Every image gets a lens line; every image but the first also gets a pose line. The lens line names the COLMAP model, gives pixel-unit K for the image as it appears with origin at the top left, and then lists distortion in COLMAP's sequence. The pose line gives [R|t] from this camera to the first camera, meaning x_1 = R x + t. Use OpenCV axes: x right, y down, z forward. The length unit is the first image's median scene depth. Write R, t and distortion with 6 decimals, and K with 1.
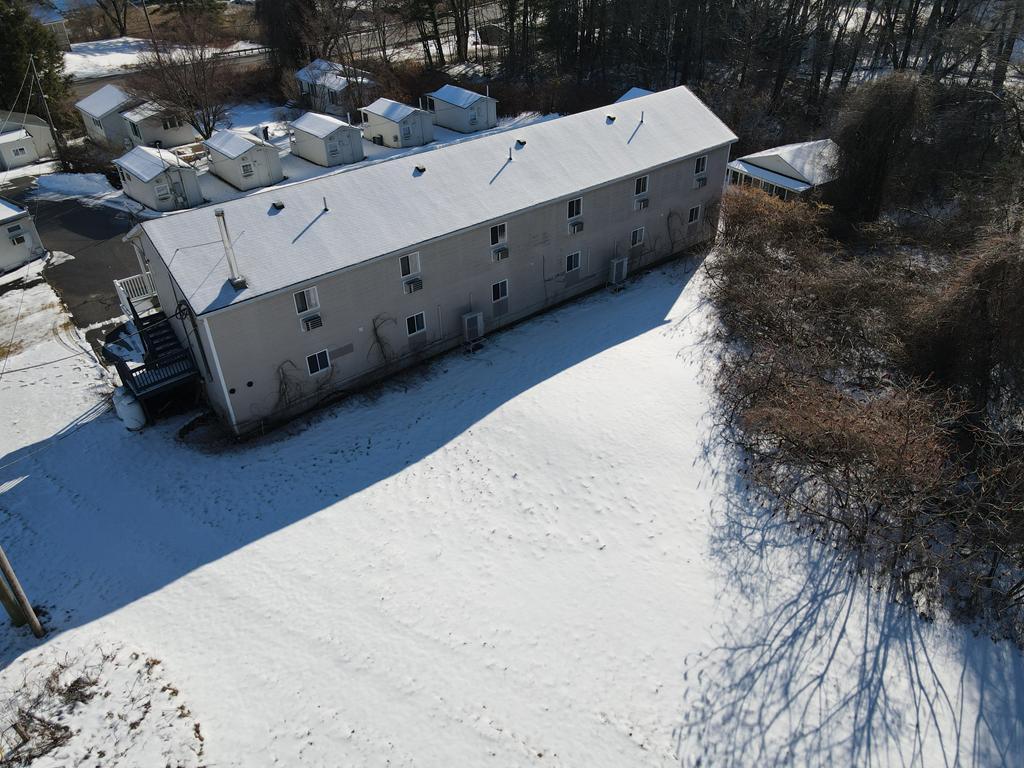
lens RADIAL K [[748.2, 0, 519.4], [0, 748.2, 379.2], [0, 0, 1]] dist [0.014072, 0.001662]
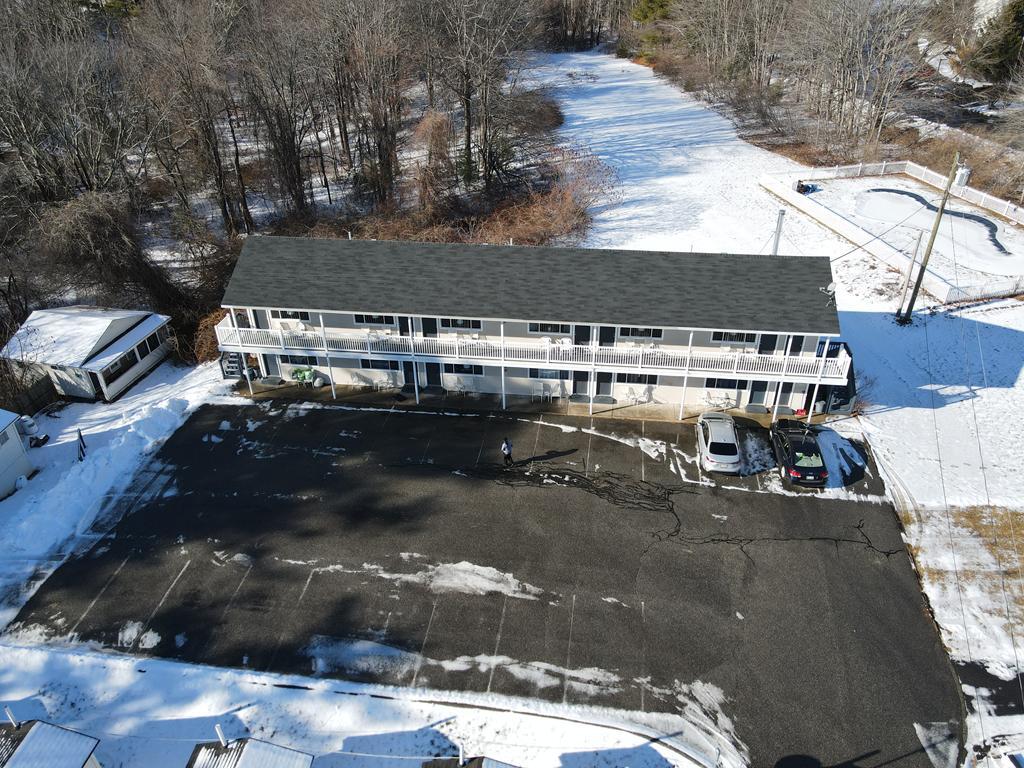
lens RADIAL K [[745.1, 0, 517.7], [0, 745.1, 382.3], [0, 0, 1]] dist [0.014562, 0.009599]
pose [[-0.685797, -0.378564, 0.621588, -0.792188], [0.429168, 0.479425, 0.765484, -1.046592], [-0.587790, 0.791733, -0.166320, 1.316732]]
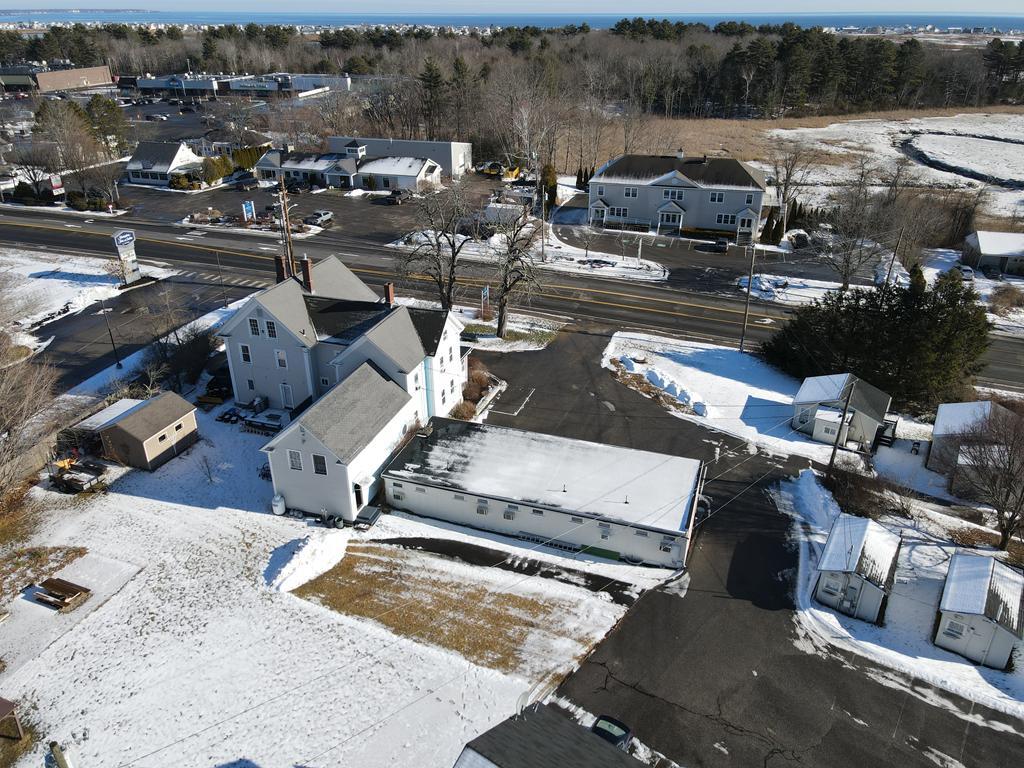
lens RADIAL K [[745.1, 0, 517.7], [0, 745.1, 382.3], [0, 0, 1]] dist [0.014562, 0.009599]
pose [[0.264899, 0.436876, -0.859632, 0.070482], [-0.552380, 0.799464, 0.236080, -0.606614], [0.790383, 0.412307, 0.453099, 0.349688]]
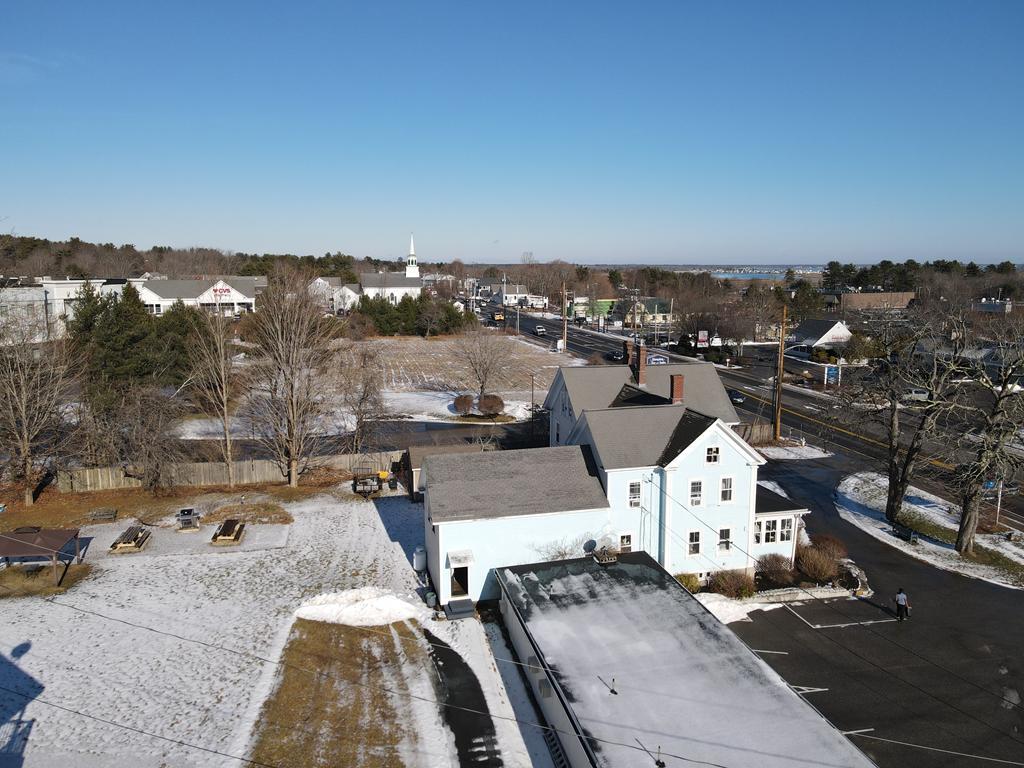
lens RADIAL K [[745.1, 0, 517.7], [0, 745.1, 382.3], [0, 0, 1]] dist [0.014562, 0.009599]
pose [[-0.678763, 0.122673, -0.724039, -0.394759], [-0.414333, 0.750055, 0.515505, -0.762457], [0.606308, 0.649899, -0.458282, 1.178943]]
